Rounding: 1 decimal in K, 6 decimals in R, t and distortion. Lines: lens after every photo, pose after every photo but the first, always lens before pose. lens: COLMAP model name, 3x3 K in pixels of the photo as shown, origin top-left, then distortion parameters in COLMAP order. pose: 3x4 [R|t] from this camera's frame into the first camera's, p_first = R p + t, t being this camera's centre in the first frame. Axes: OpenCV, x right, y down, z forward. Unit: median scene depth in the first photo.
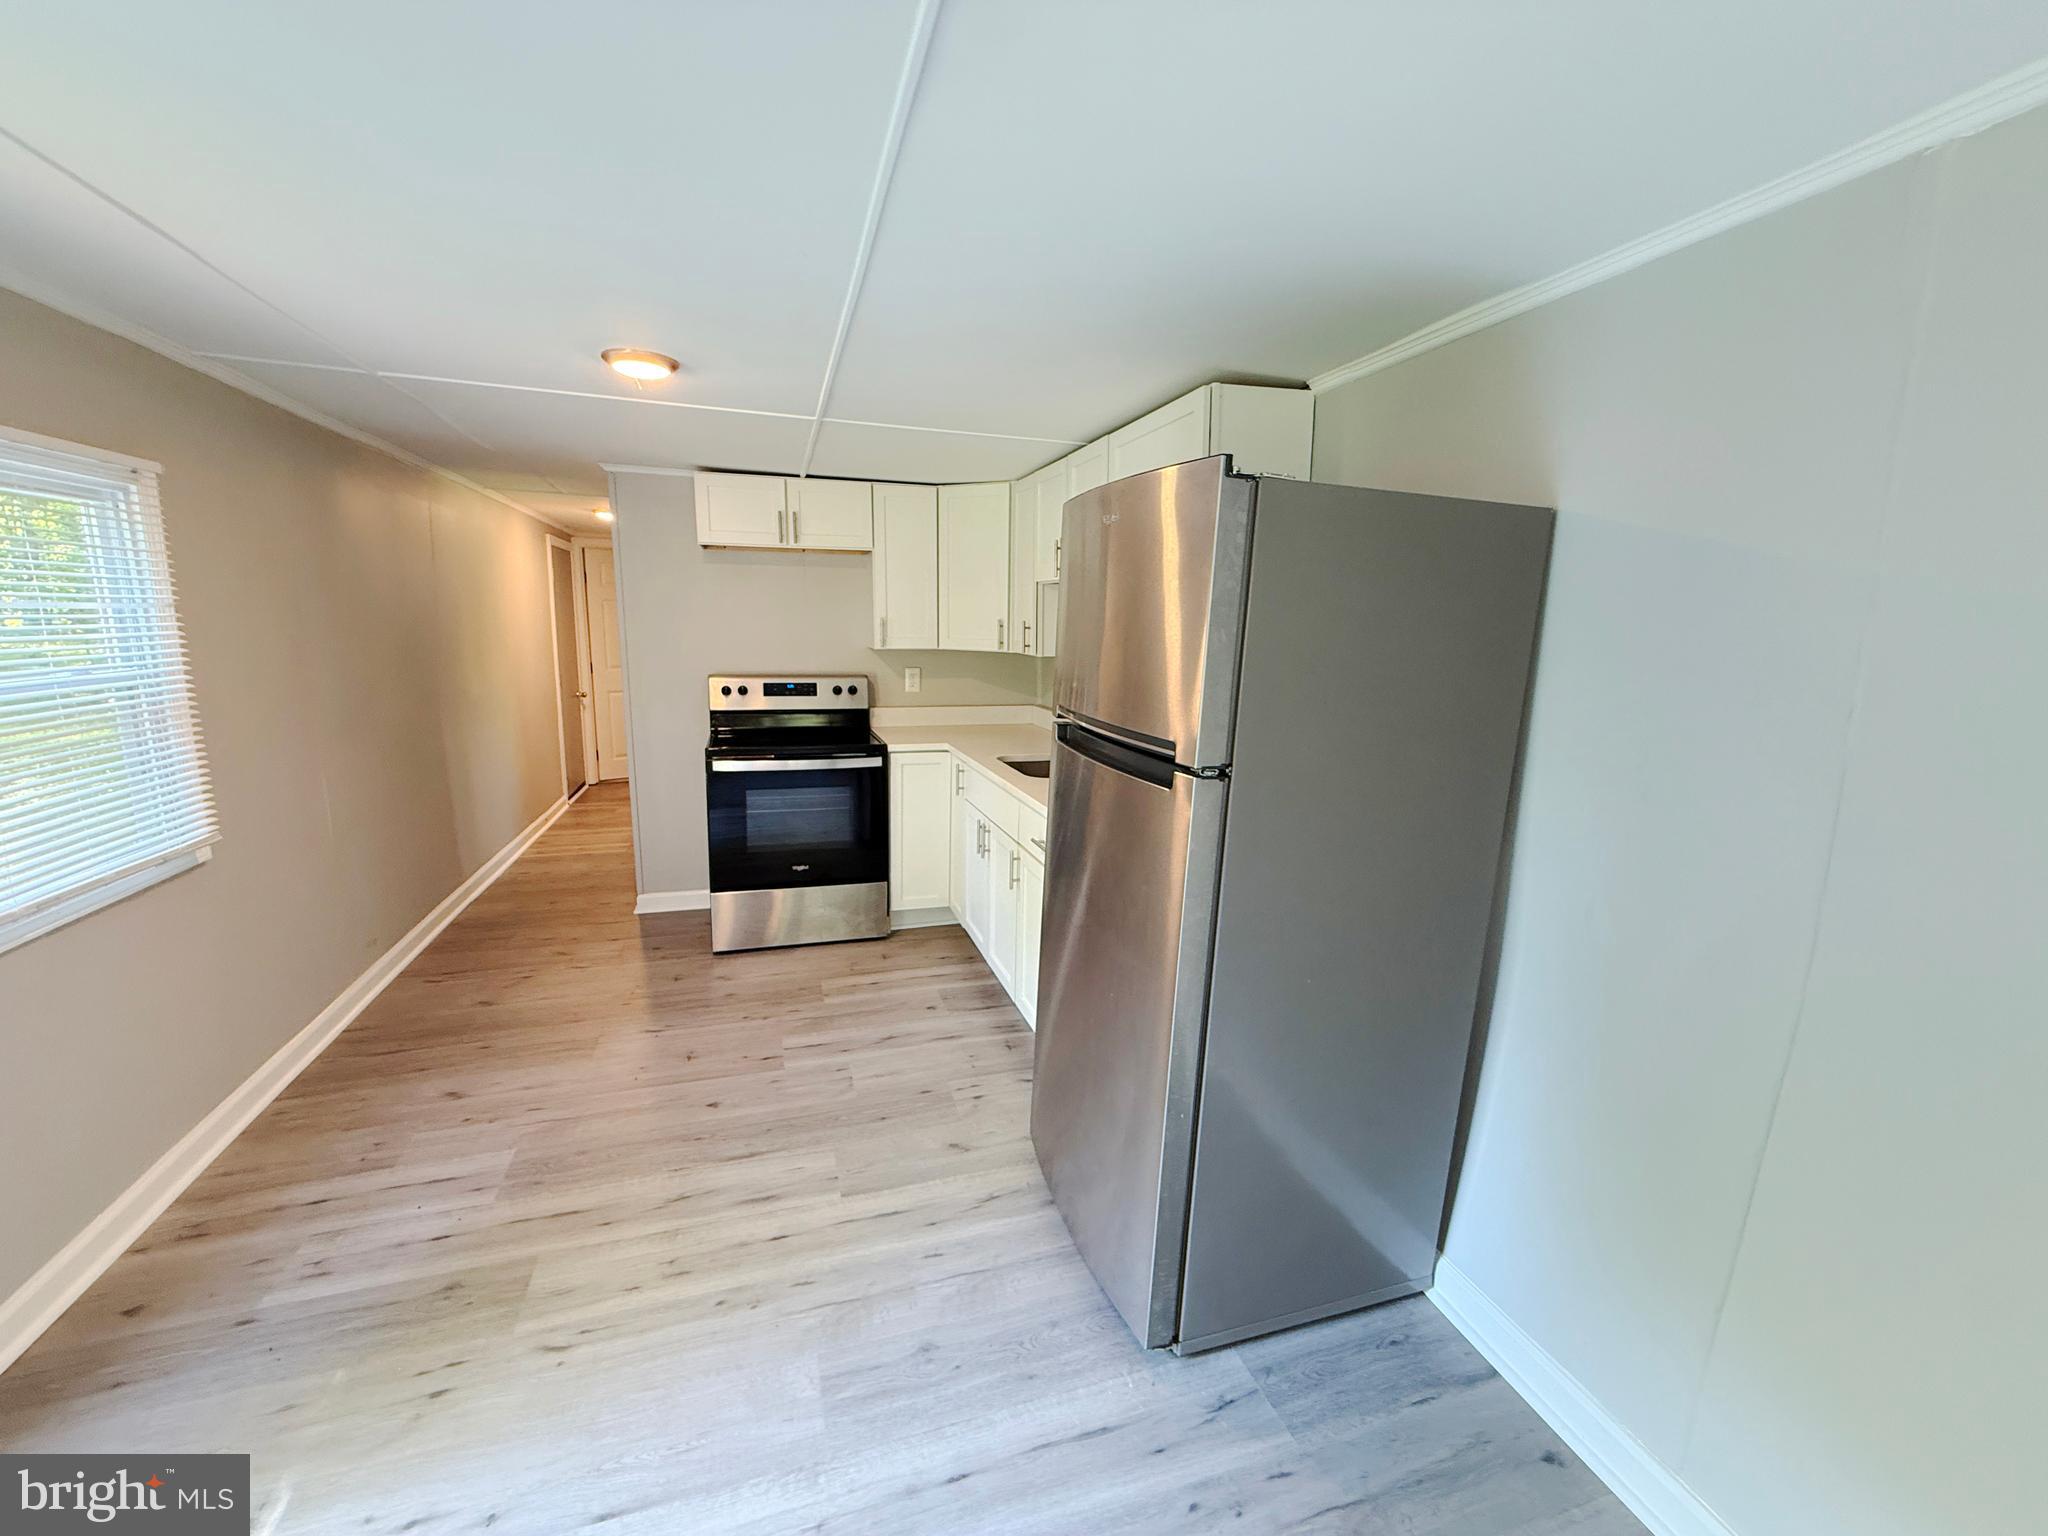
lens RADIAL K [[825.2, 0, 1026.7], [0, 825.2, 764.4], [0, 0, 1]] dist [-0.000503, -0.000375]
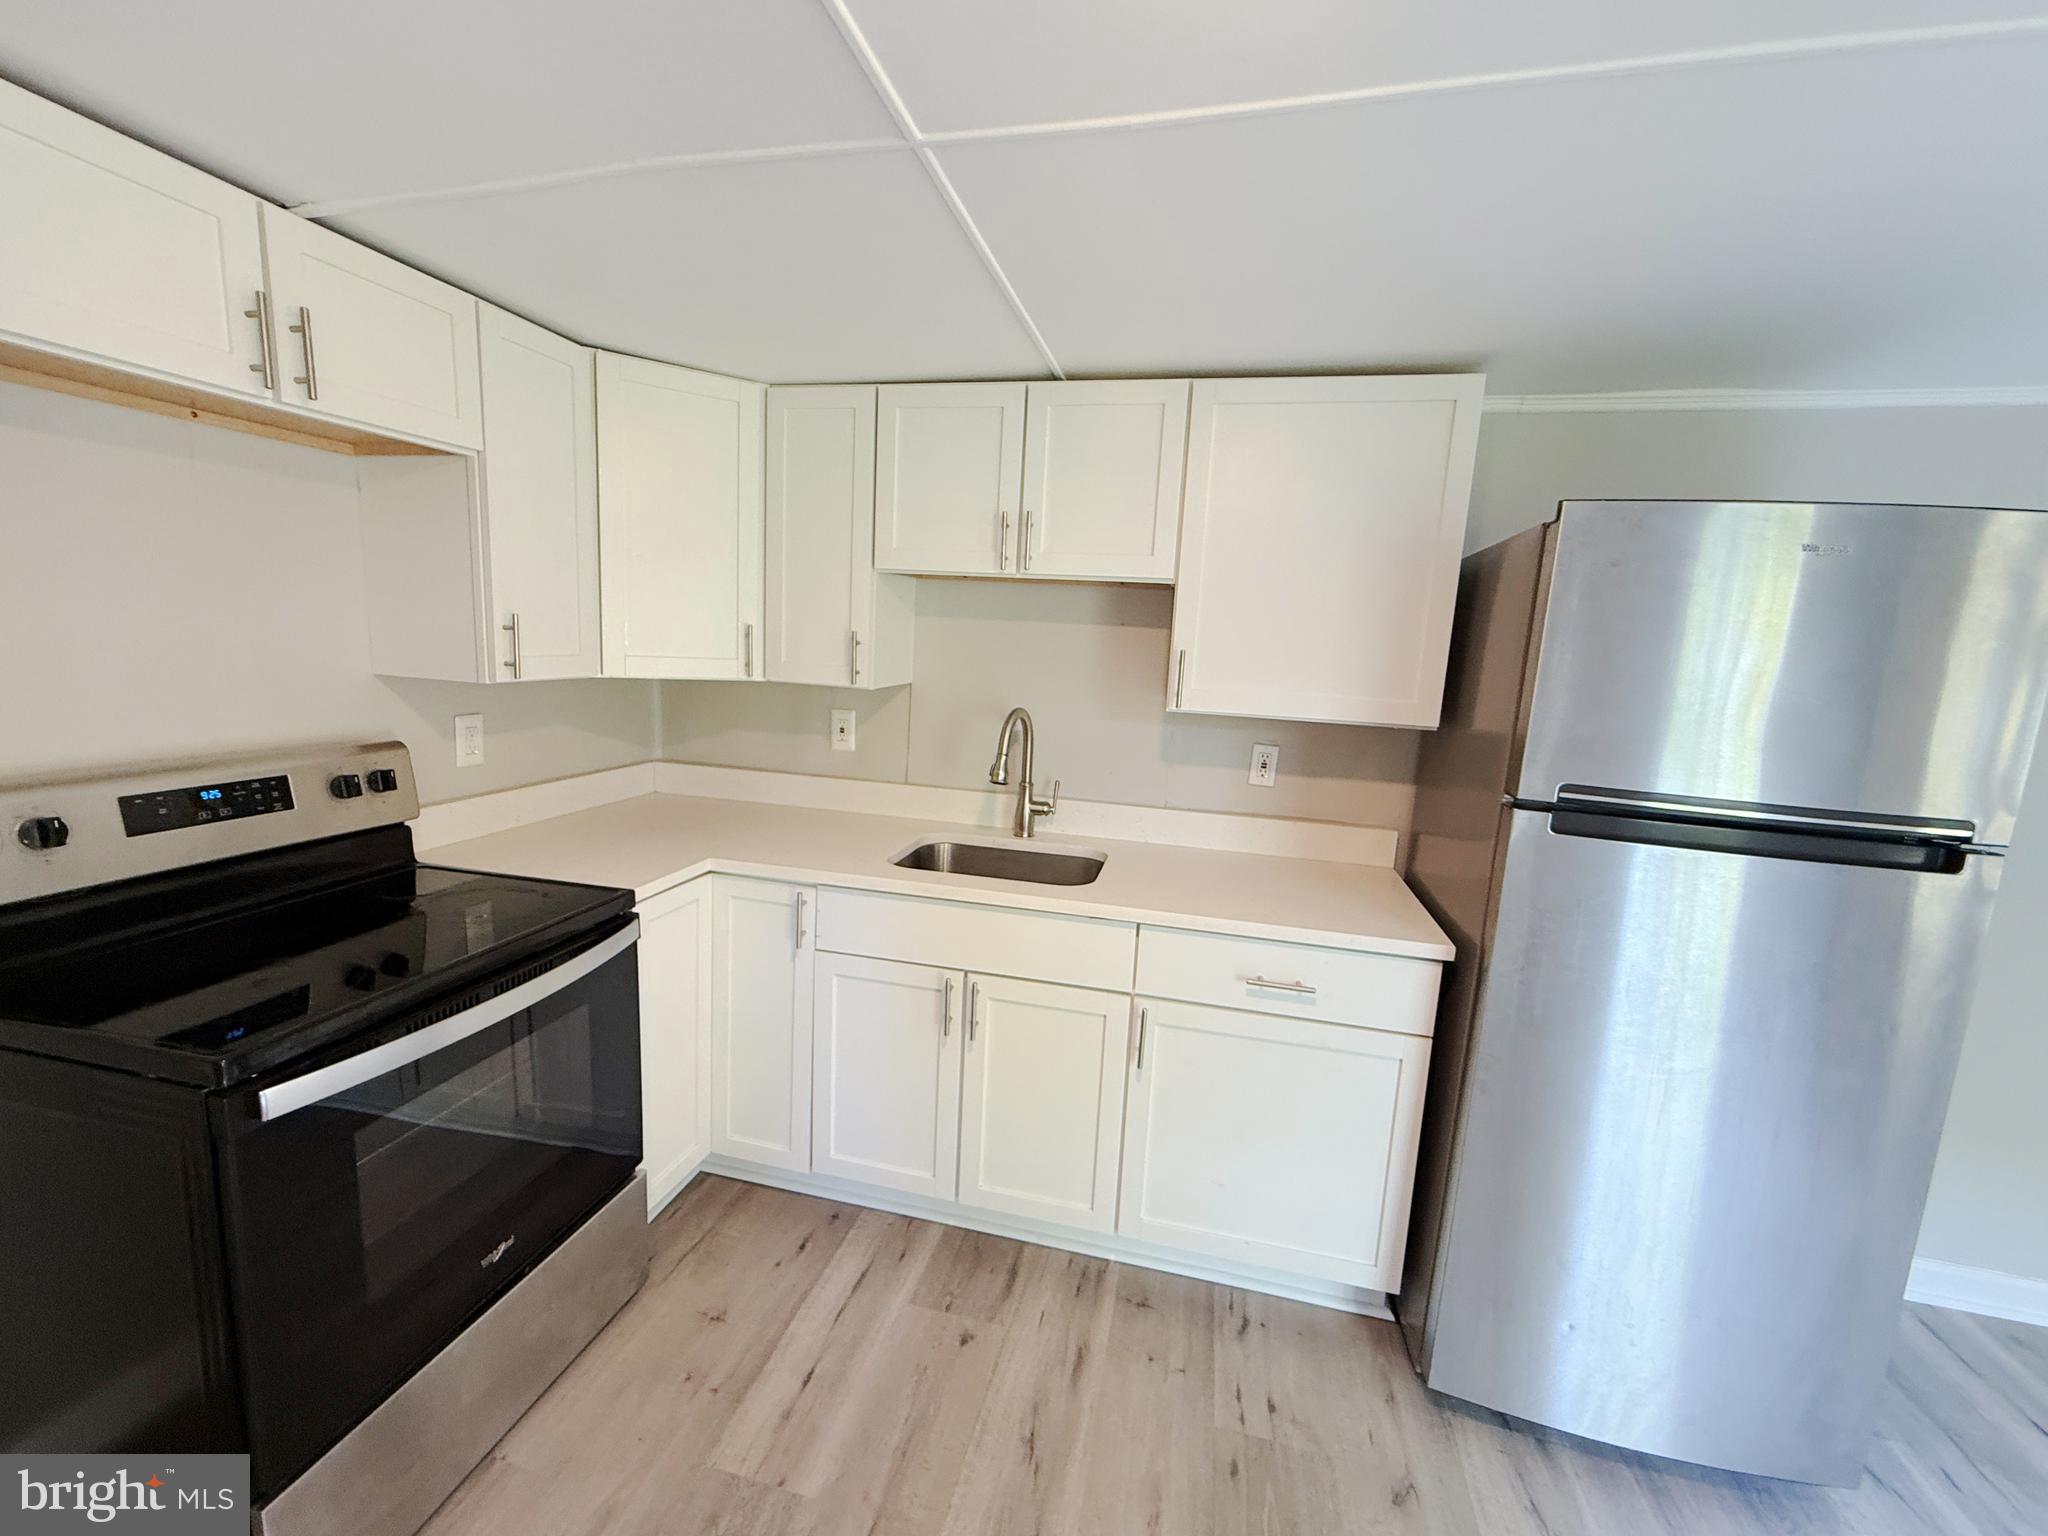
lens RADIAL K [[825.2, 0, 1026.7], [0, 825.2, 764.4], [0, 0, 1]] dist [-0.000503, -0.000375]
pose [[0.514948, -0.120980, 0.848641, -0.422275], [0.107815, 0.991270, 0.075891, -0.100967], [-0.850414, 0.052416, 0.523496, 0.536590]]
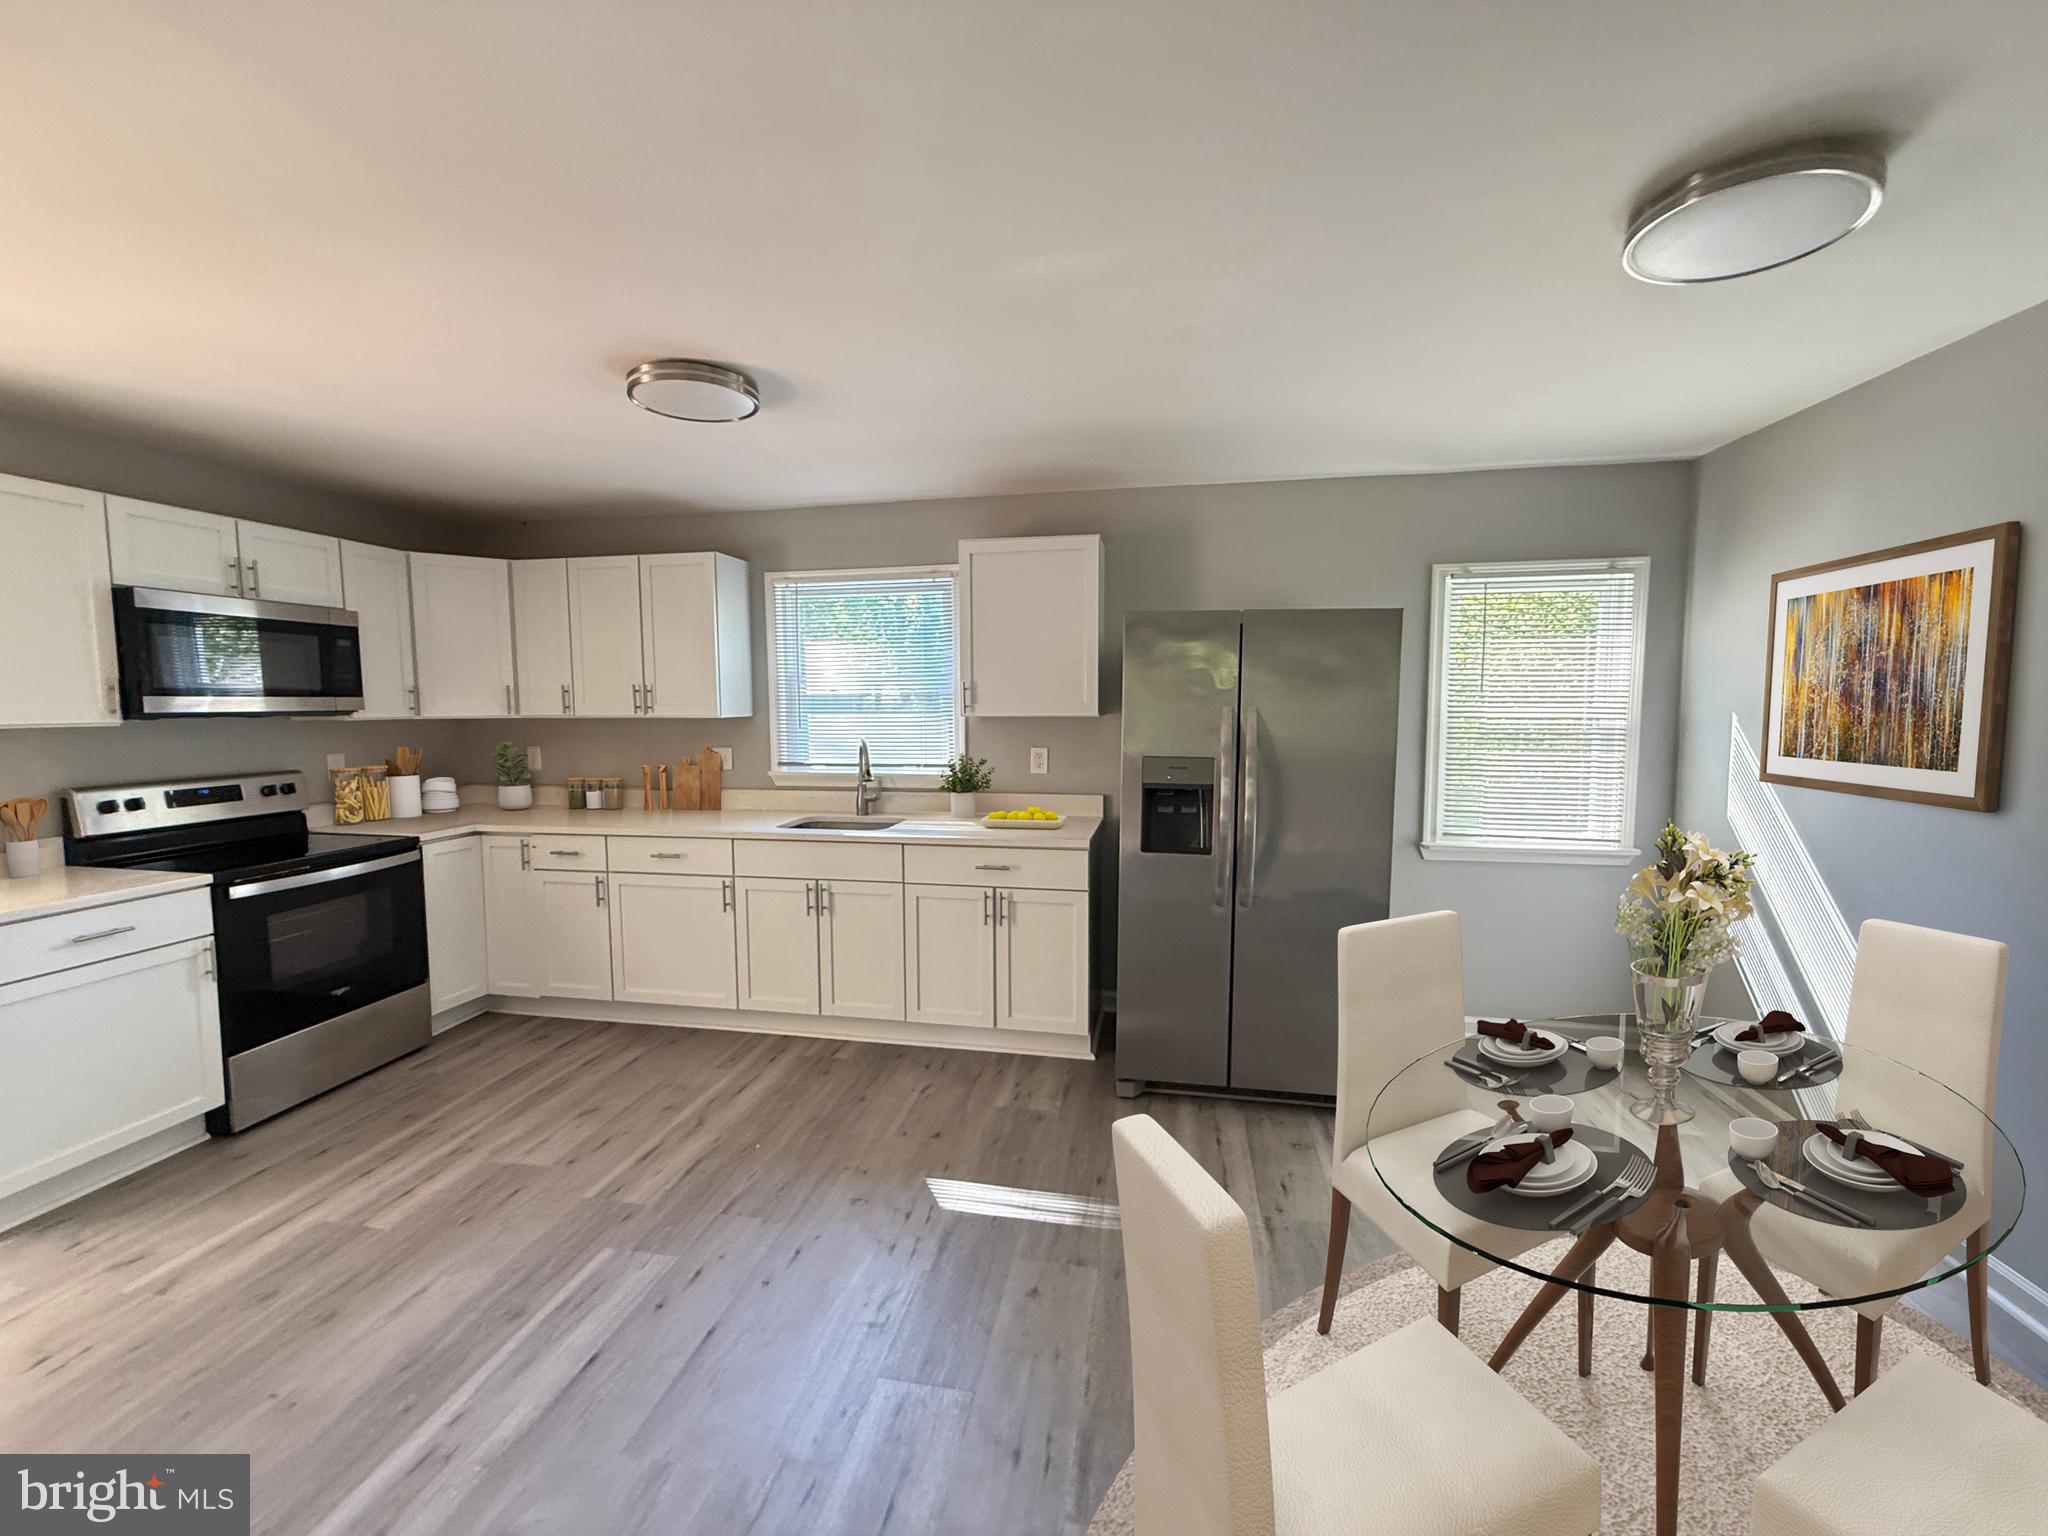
lens RADIAL K [[825.2, 0, 1026.7], [0, 825.2, 764.4], [0, 0, 1]] dist [-0.000503, -0.000375]
pose [[0.479952, -0.093167, 0.872333, -0.619500], [0.161620, 0.986716, 0.016461, -0.007031], [-0.862279, 0.133086, 0.488634, -0.069053]]
